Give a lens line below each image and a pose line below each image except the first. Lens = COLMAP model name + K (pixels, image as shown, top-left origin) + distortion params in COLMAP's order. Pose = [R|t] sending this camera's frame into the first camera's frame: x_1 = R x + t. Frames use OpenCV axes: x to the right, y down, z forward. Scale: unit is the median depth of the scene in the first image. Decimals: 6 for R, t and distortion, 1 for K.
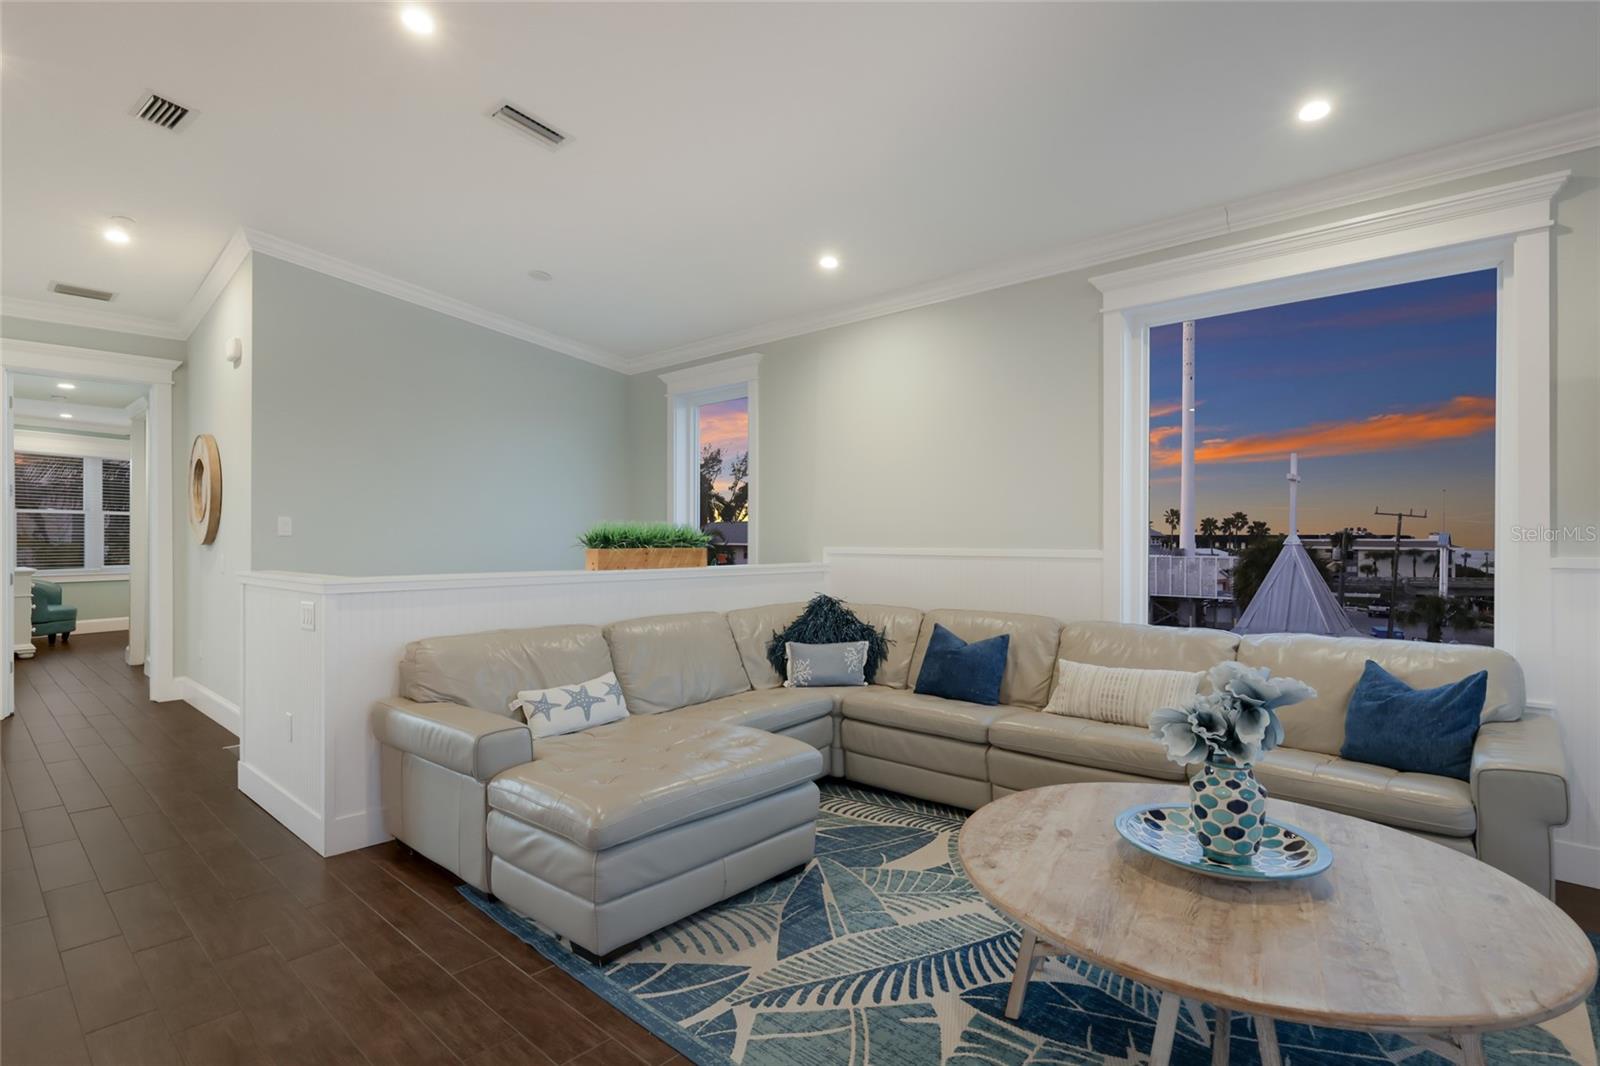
lens RADIAL K [[803.6, 0, 797.6], [0, 803.6, 539.4], [0, 0, 1]] dist [0.010663, -0.000451]
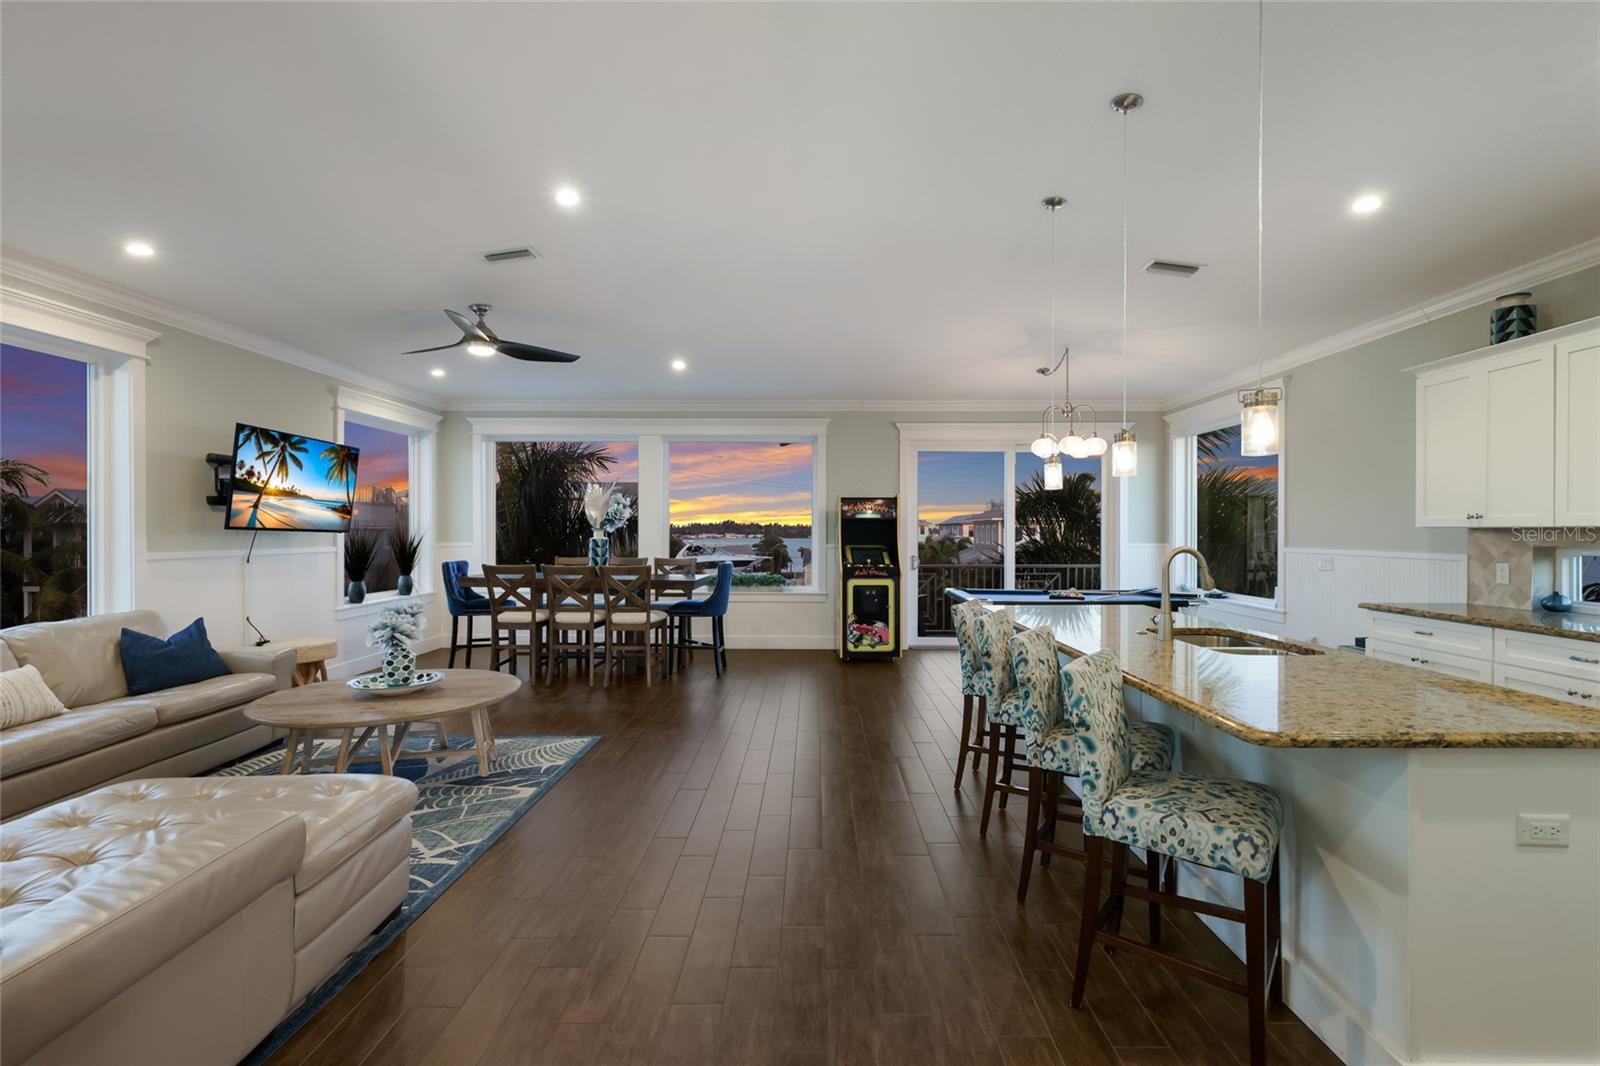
lens RADIAL K [[721.4, 0, 803.5], [0, 721.4, 530.0], [0, 0, 1]] dist [-0.001887, -0.000422]
pose [[-0.669598, -0.005287, 0.742705, -0.978302], [-0.001024, 0.999980, 0.006196, -0.032813], [-0.742723, 0.003388, -0.669590, 0.859428]]
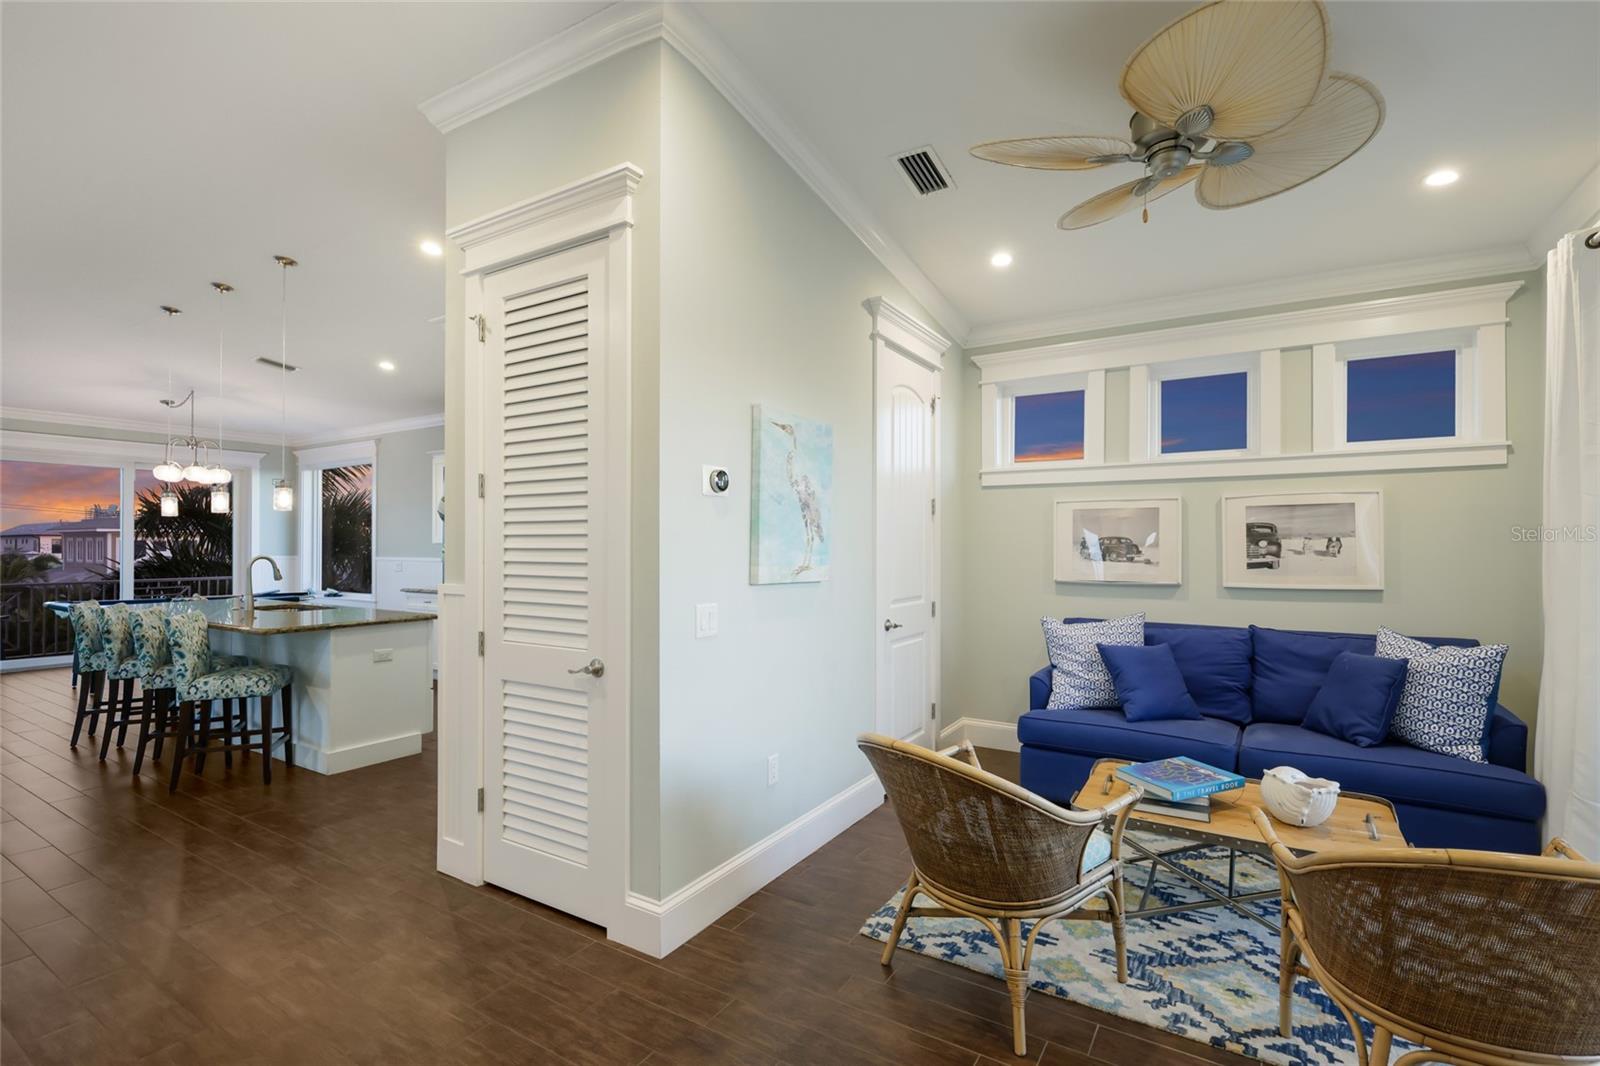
lens RADIAL K [[724.9, 0, 799.7], [0, 724.9, 538.2], [0, 0, 1]] dist [-0.000823, -0.000449]
pose [[-0.981745, -0.007125, -0.190069, -1.425517], [-0.006146, 0.999965, -0.005737, -0.041005], [0.190103, -0.004464, -0.981754, 1.582677]]
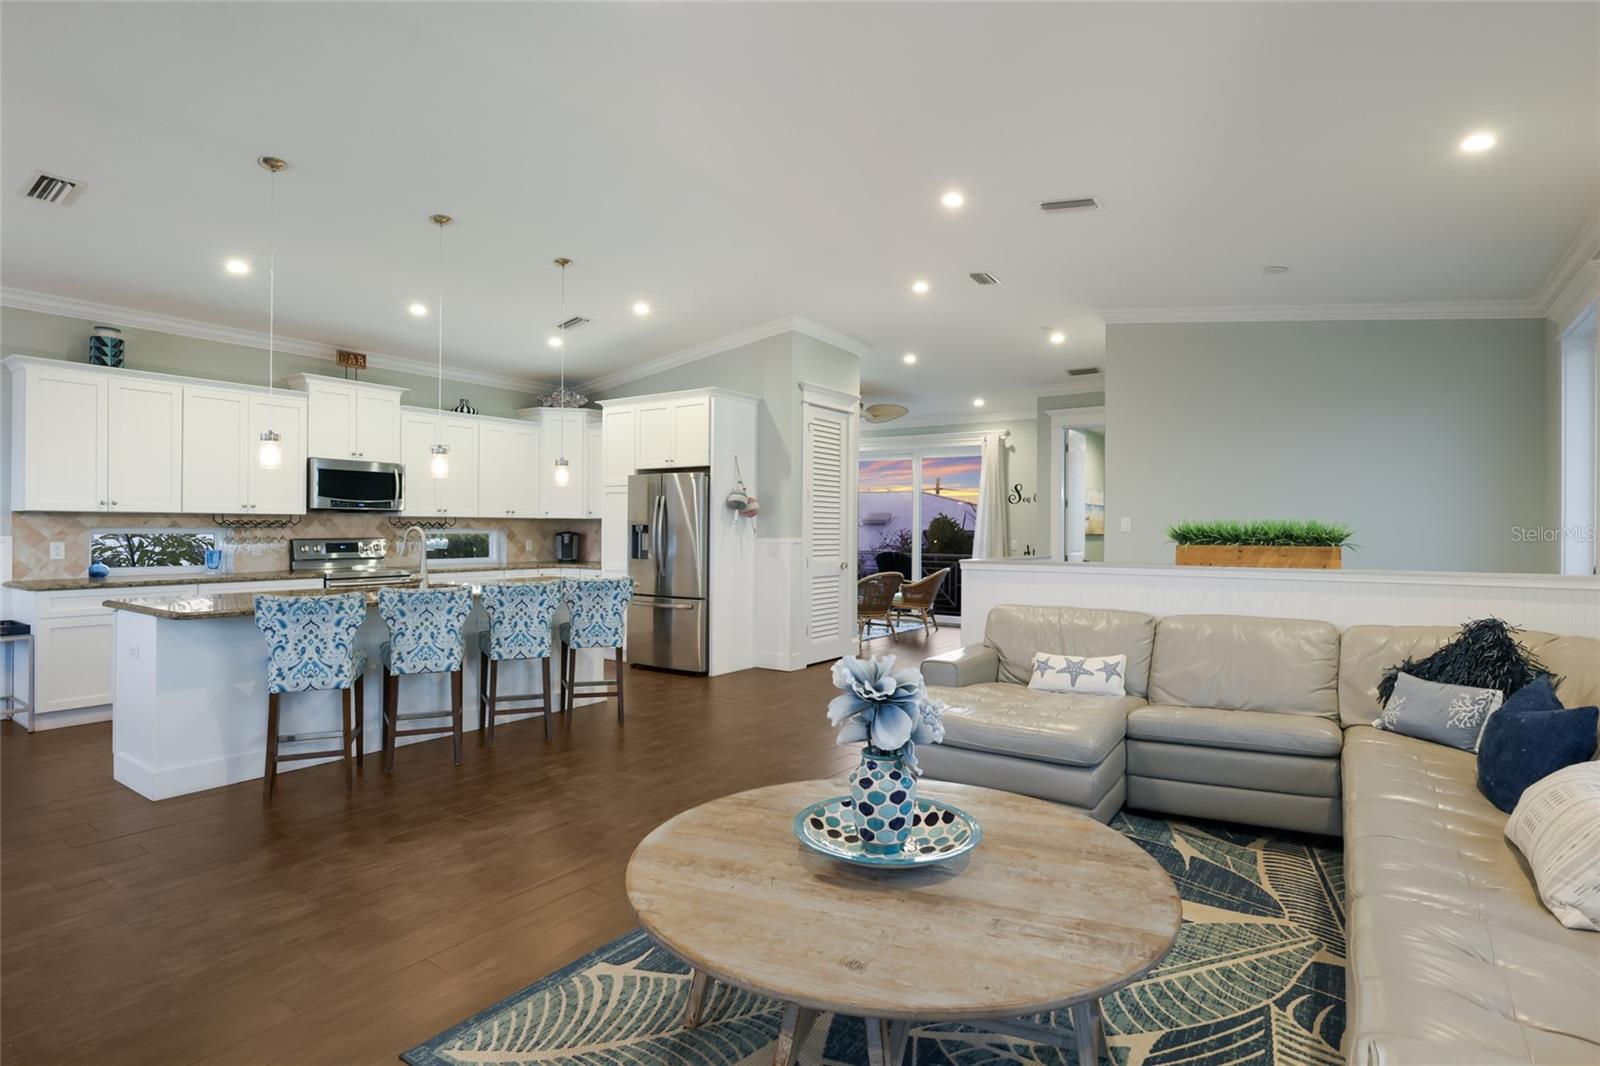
lens RADIAL K [[803.6, 0, 797.6], [0, 803.6, 539.4], [0, 0, 1]] dist [0.010663, -0.000451]
pose [[0.143254, 0.010415, -0.989631, 0.867656], [-0.006790, 0.999931, 0.009541, -0.002438], [0.989663, 0.005353, 0.143315, 0.424932]]
